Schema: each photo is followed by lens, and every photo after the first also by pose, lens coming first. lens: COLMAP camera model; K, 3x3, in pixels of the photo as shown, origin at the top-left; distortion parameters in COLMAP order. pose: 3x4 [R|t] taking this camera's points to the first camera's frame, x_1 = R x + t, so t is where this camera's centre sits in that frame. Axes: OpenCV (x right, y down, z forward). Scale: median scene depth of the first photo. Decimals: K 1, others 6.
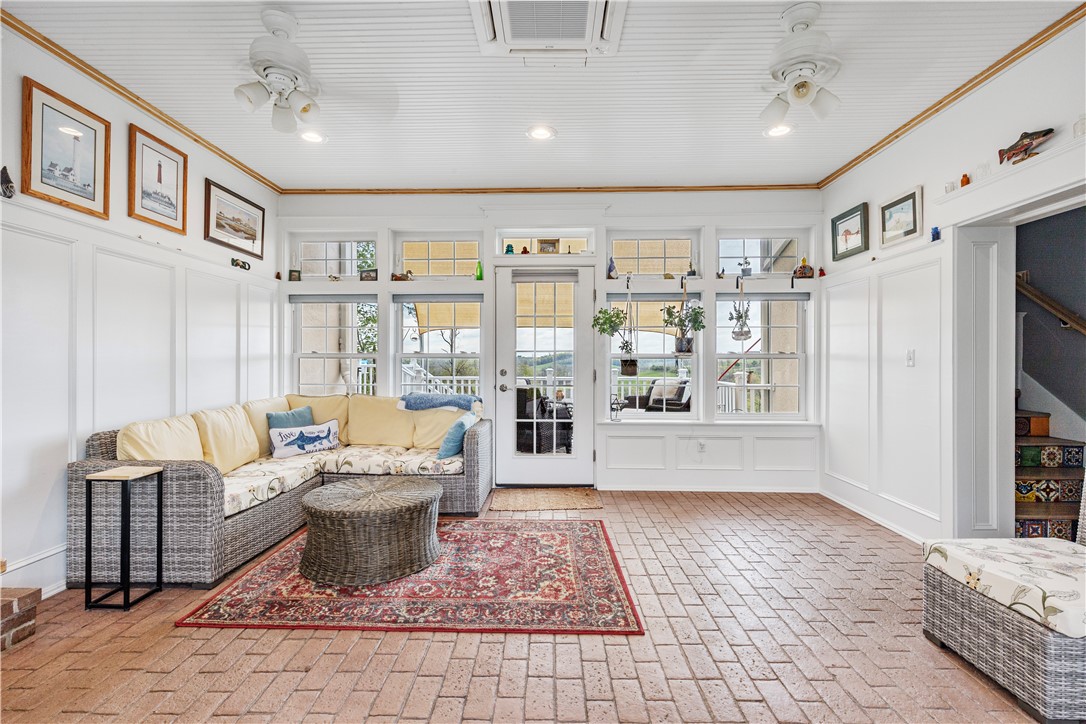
lens RADIAL K [[491.6, 0, 541.5], [0, 491.6, 356.6], [0, 0, 1]] dist [0.001616, 0.000464]
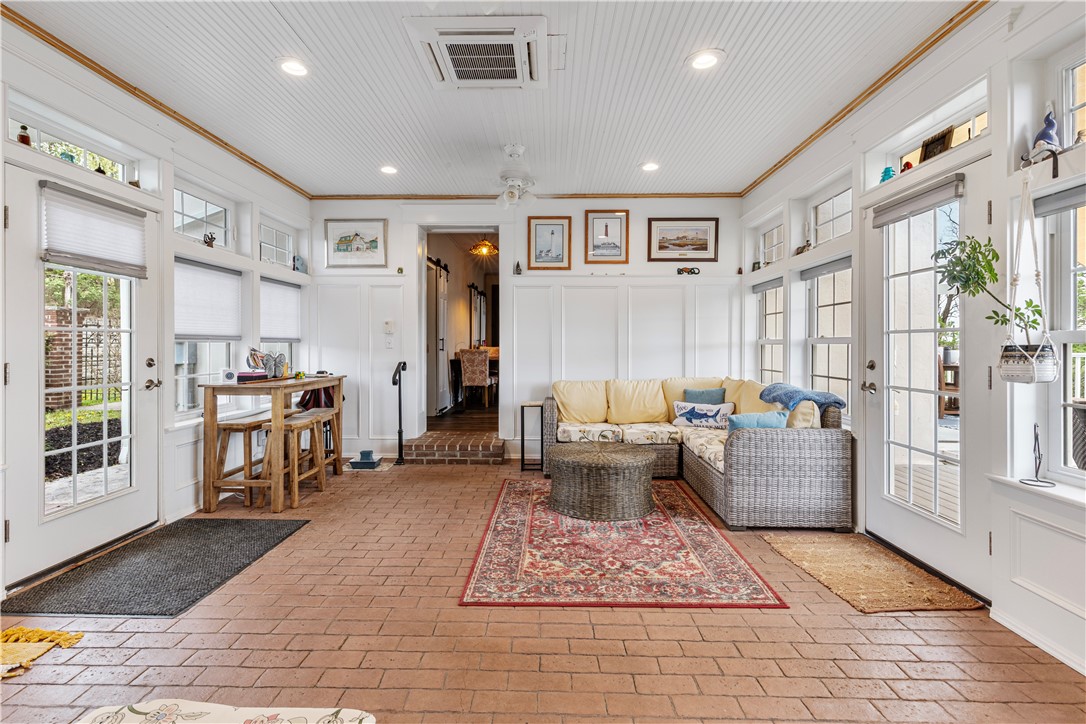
lens RADIAL K [[494.1, 0, 541.1], [0, 494.1, 343.6], [0, 0, 1]] dist [0.001761, 0.000206]
pose [[-0.001927, -0.002319, -0.999995, 0.854090], [0.005546, 0.999982, -0.002330, 0.001639], [0.999983, -0.005550, -0.001914, 0.791041]]
